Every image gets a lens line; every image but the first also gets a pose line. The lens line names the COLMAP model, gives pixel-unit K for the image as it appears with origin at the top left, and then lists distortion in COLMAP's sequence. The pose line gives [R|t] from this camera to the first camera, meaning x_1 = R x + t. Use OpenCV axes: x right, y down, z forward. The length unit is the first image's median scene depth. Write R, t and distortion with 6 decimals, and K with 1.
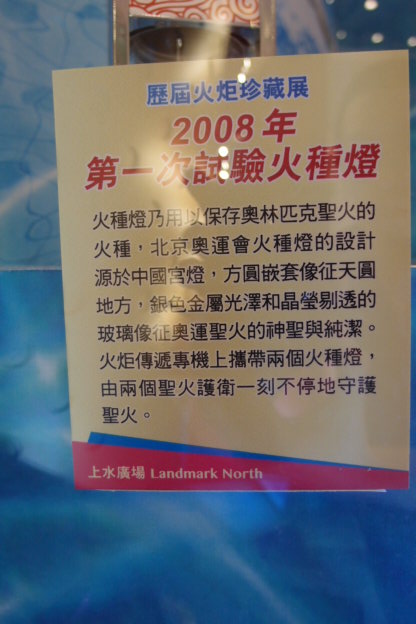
lens RADIAL K [[520.4, 0, 210.1], [0, 520.4, 308.7], [0, 0, 1]] dist [-0.065110, 0.008750]
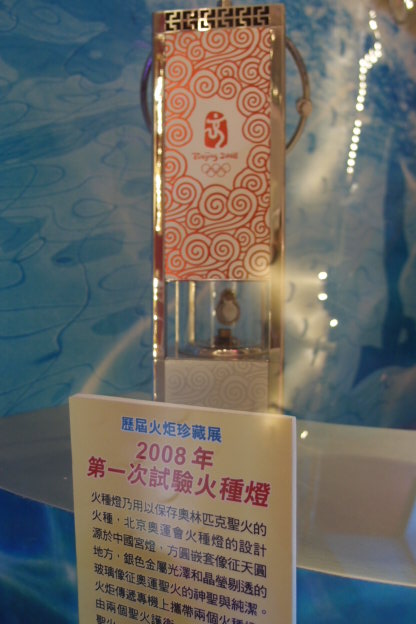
lens RADIAL K [[507.7, 0, 210.0], [0, 507.7, 313.3], [0, 0, 1]] dist [-0.069219, 0.042765]
pose [[0.941582, 0.035011, -0.334959, 0.587525], [-0.041638, 0.999053, -0.012624, -0.718257], [0.334200, 0.025834, 0.942148, -0.288669]]
